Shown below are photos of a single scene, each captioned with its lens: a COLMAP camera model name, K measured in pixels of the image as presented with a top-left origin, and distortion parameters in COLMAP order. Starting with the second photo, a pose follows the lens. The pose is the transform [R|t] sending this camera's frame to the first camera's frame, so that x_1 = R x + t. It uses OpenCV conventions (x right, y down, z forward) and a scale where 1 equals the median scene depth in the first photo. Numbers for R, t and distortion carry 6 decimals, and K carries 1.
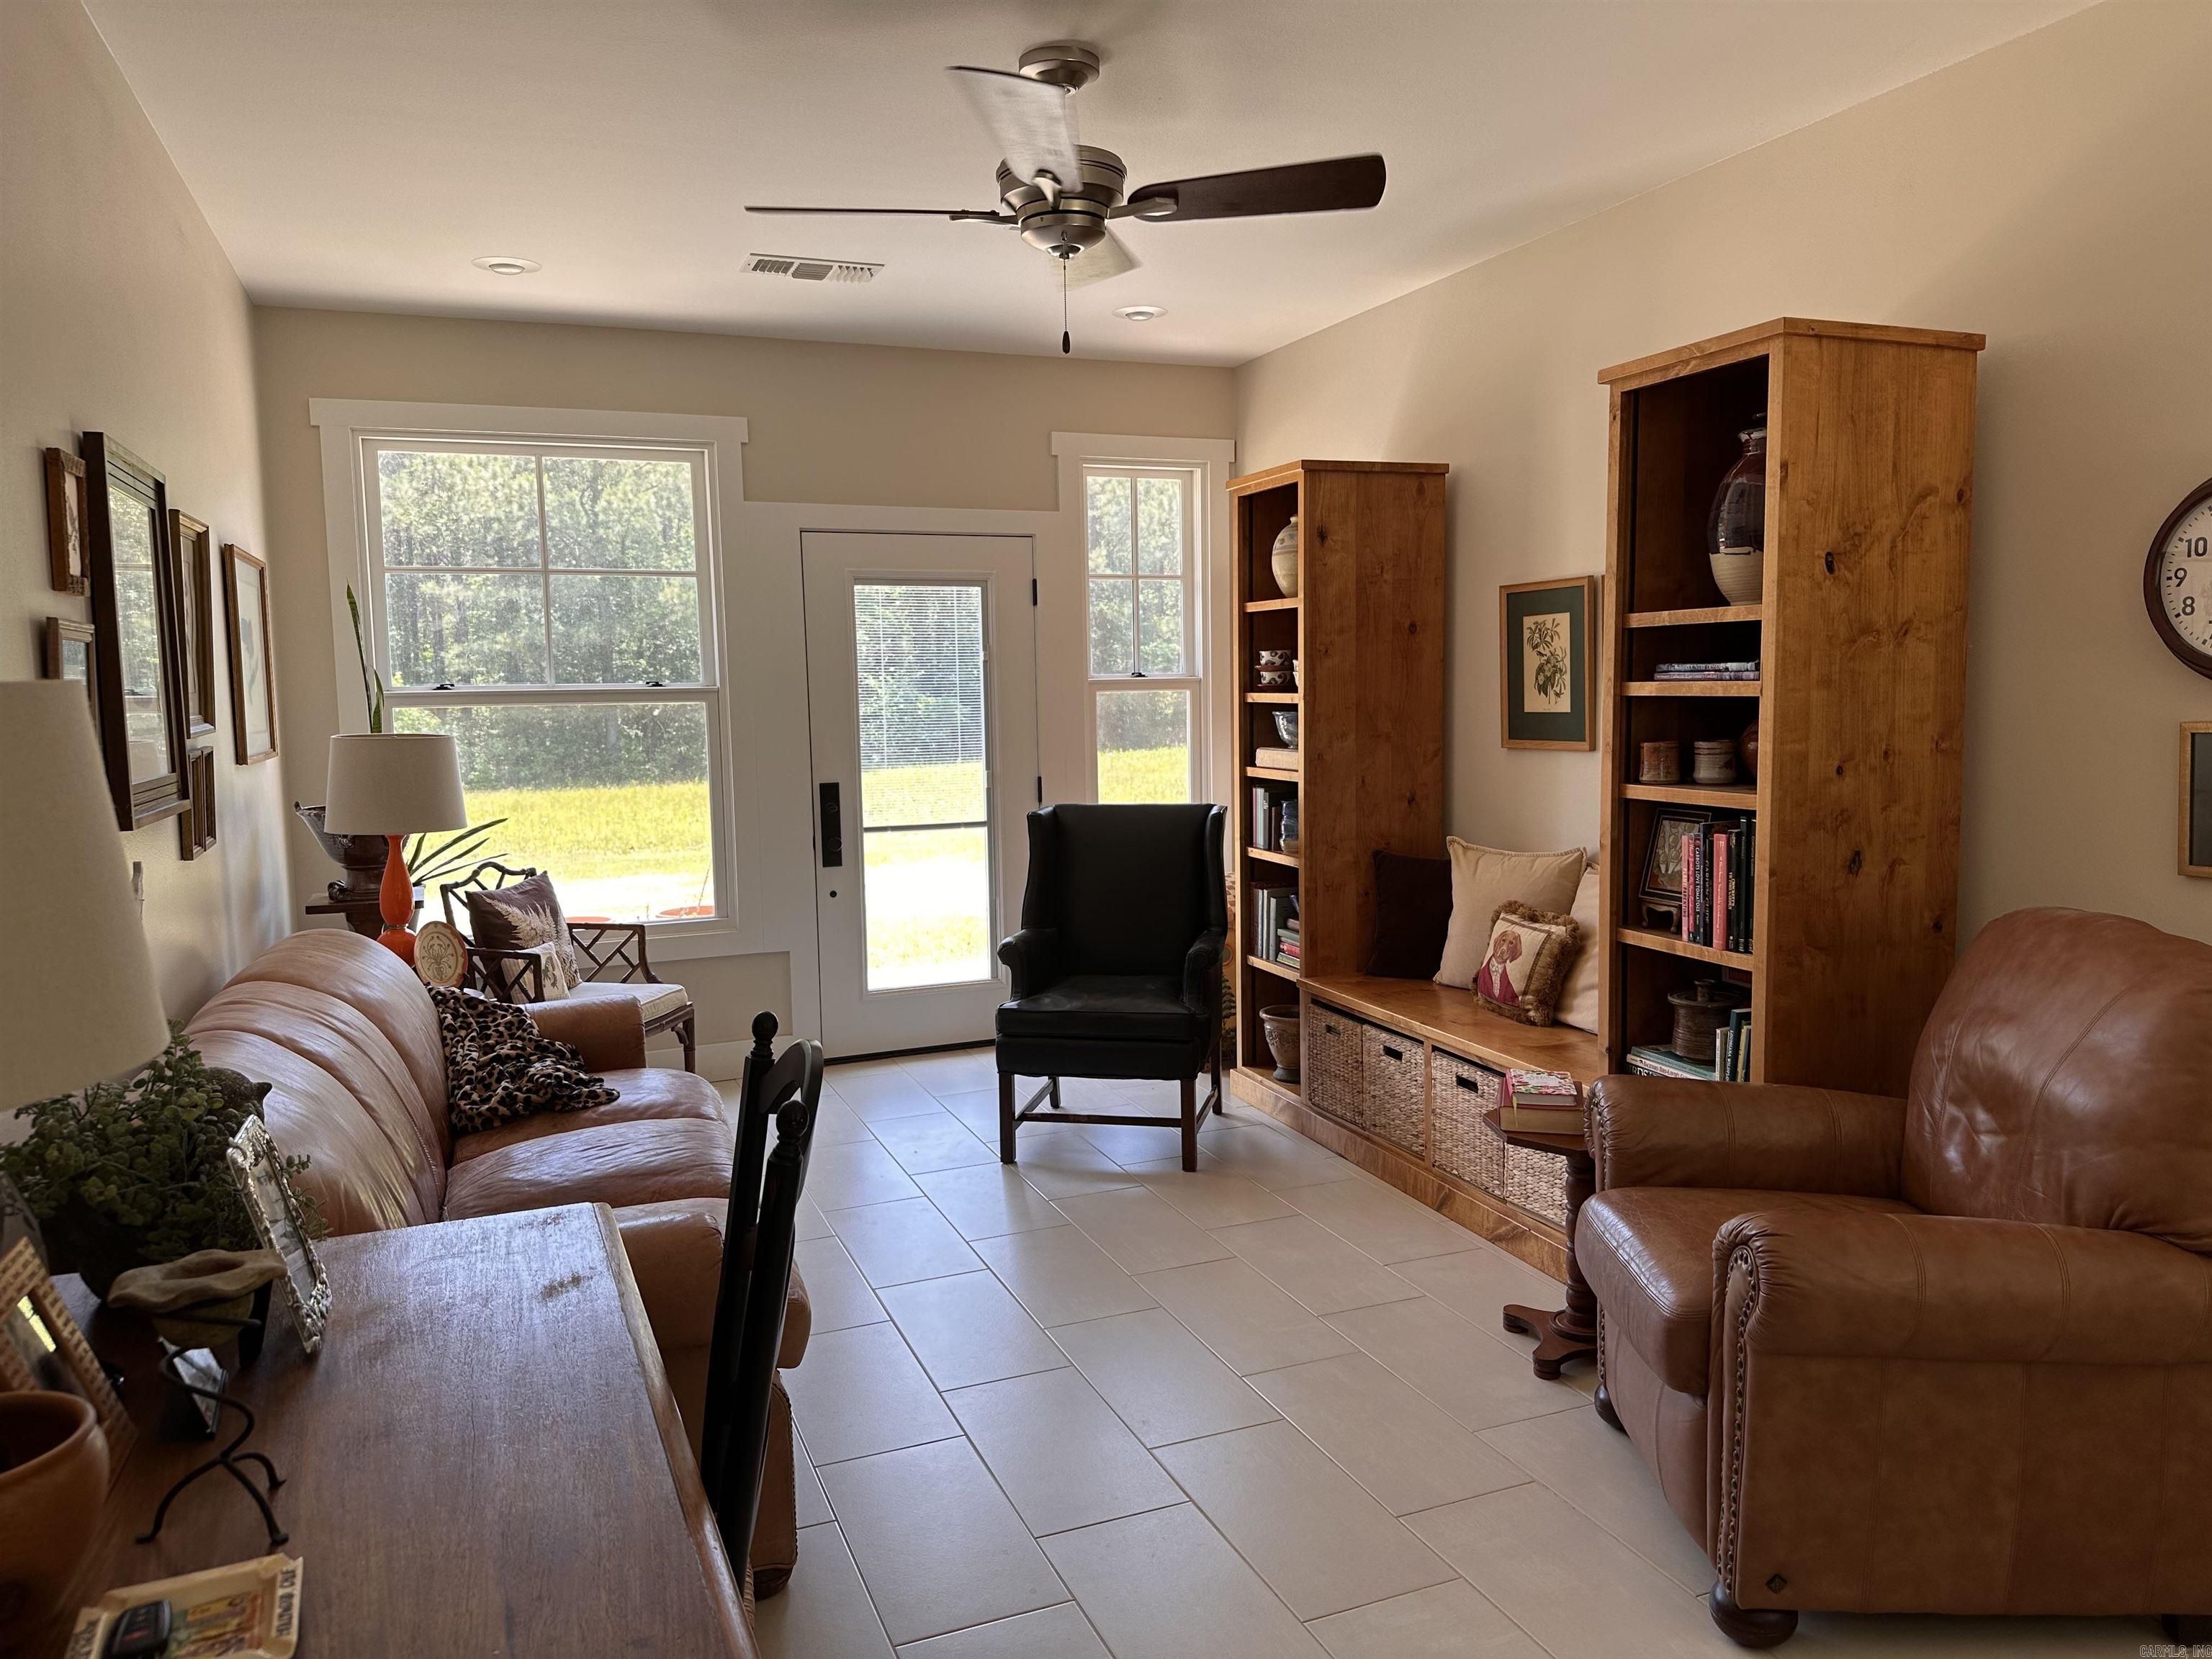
lens RADIAL K [[1554.6, 0, 1104.1], [0, 1554.6, 828.9], [0, 0, 1]] dist [0.064133, -0.079599]
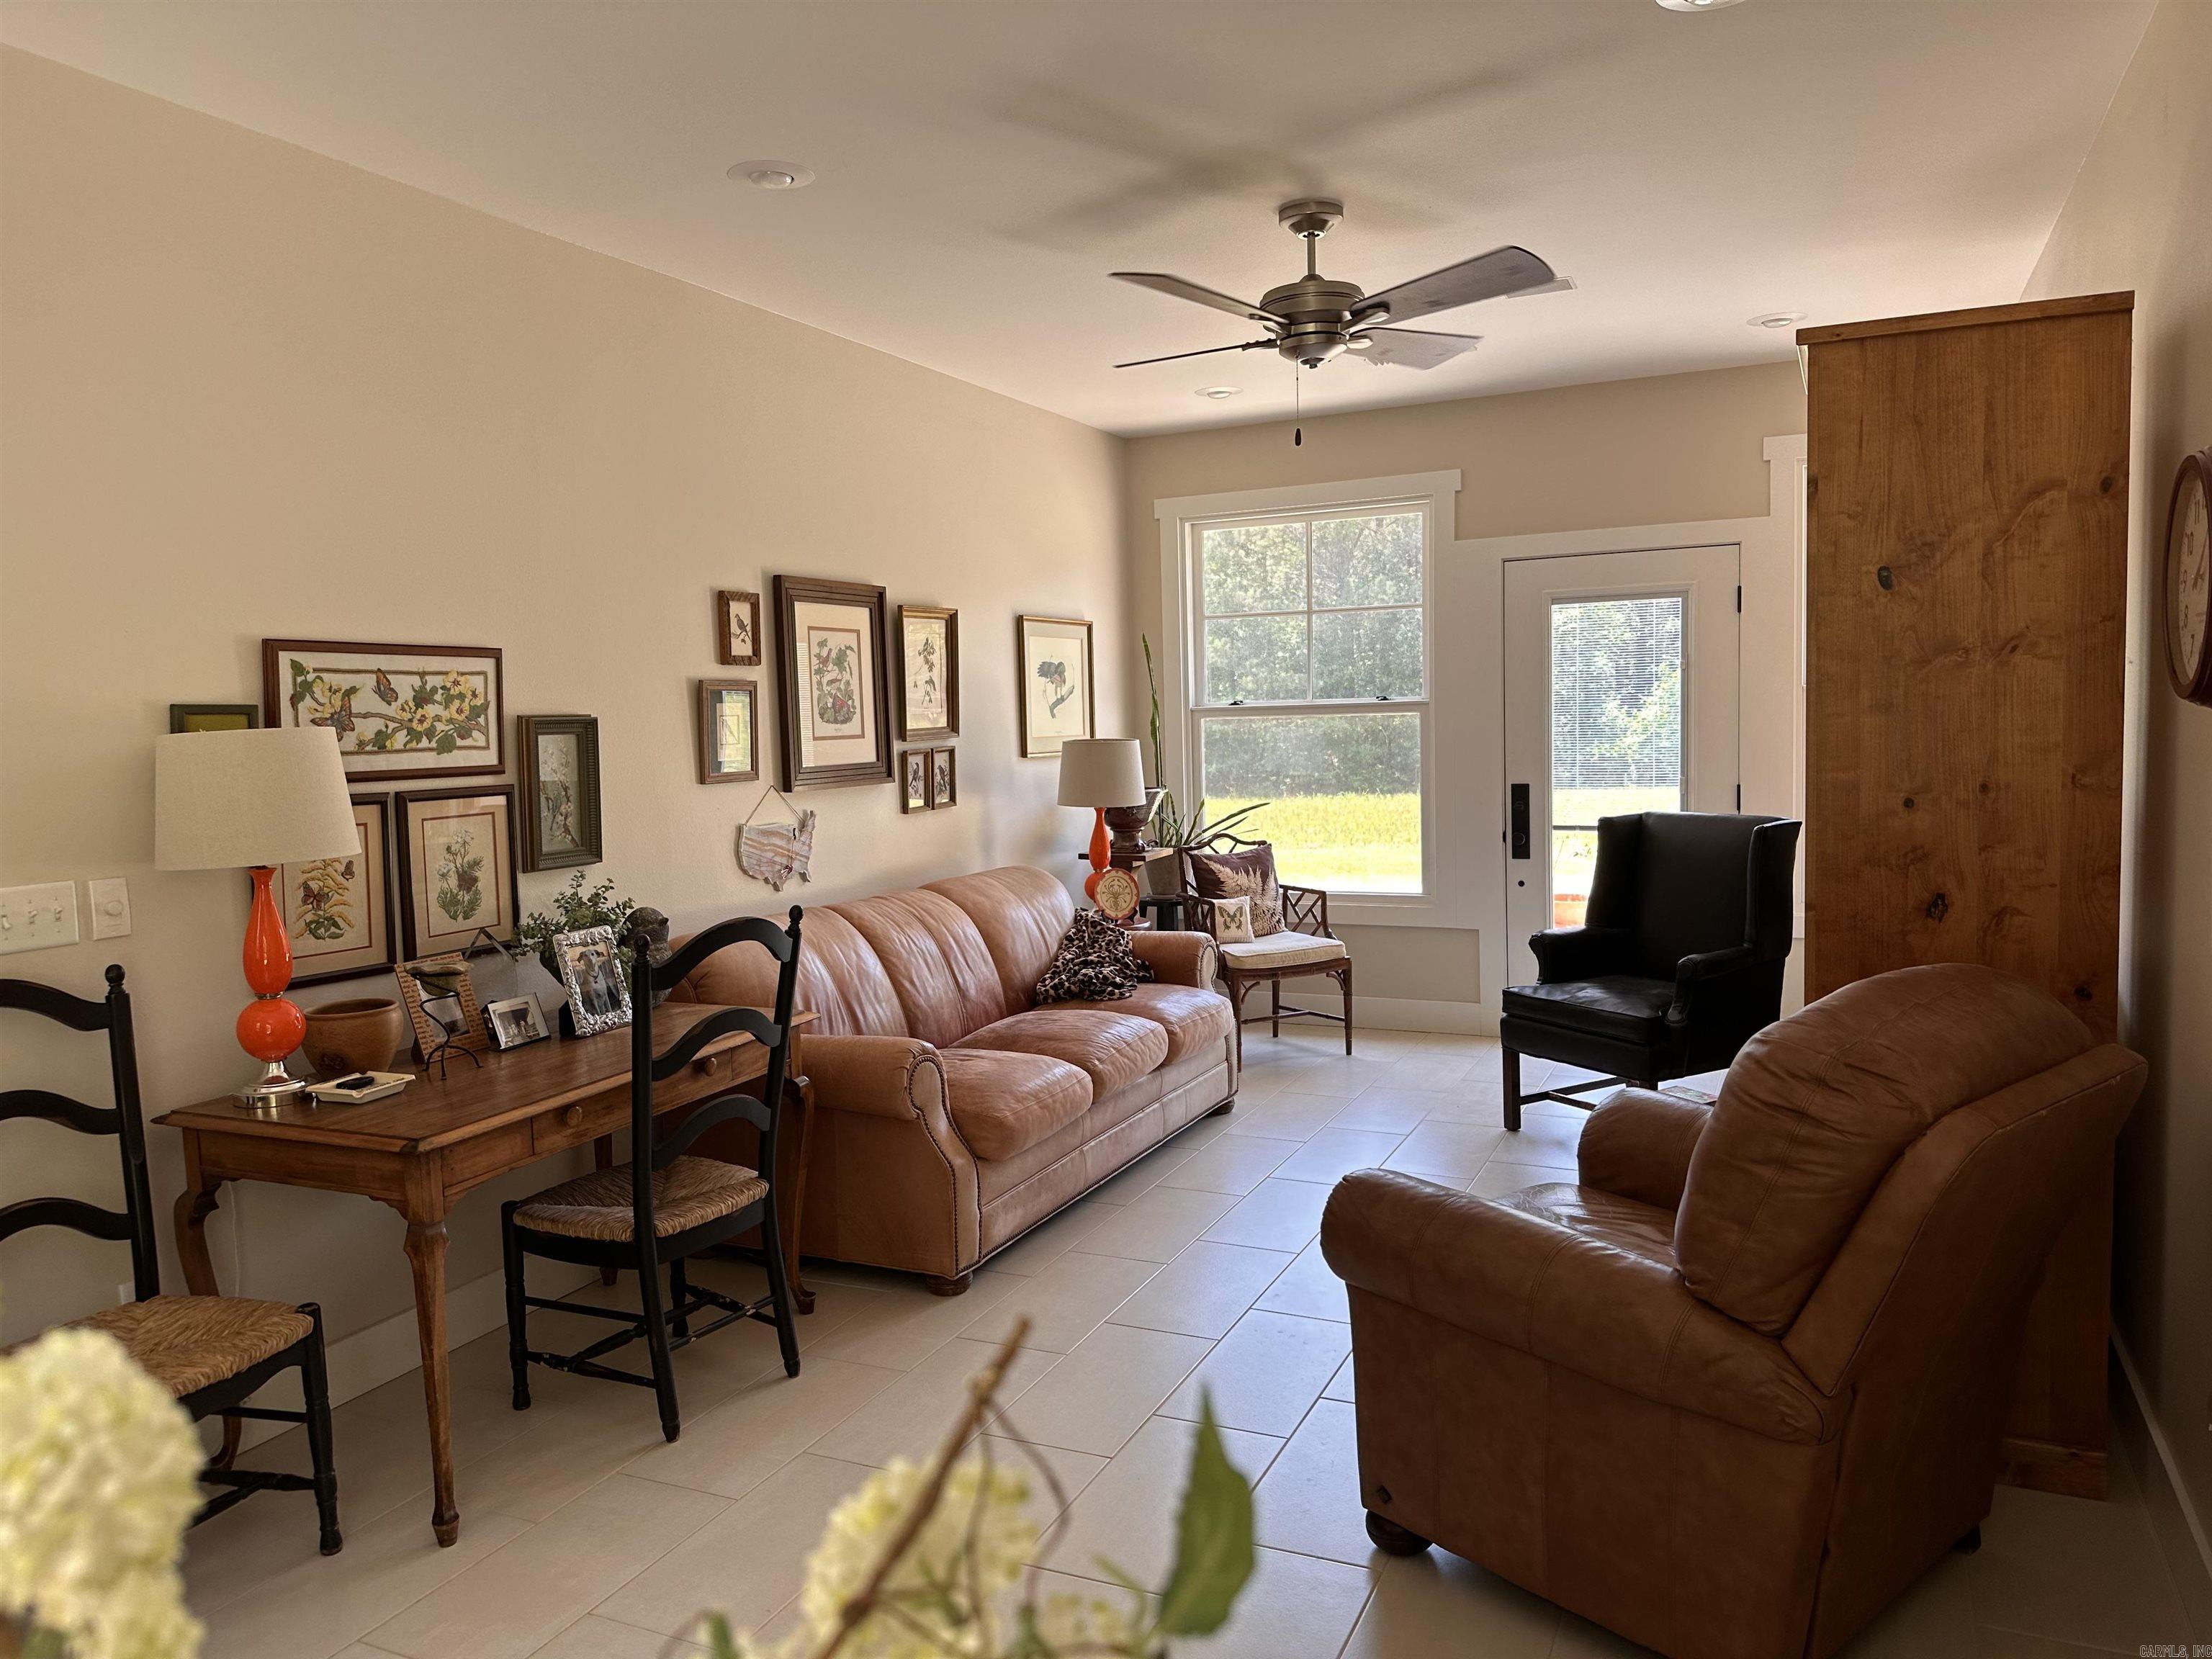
lens RADIAL K [[1554.6, 0, 1118.8], [0, 1554.6, 822.4], [0, 0, 1]] dist [0.064133, -0.079599]
pose [[0.680490, 0.053462, -0.730804, 0.814027], [-0.053598, 0.998295, 0.023123, -0.022263], [0.730794, 0.023435, 0.682195, 0.041842]]
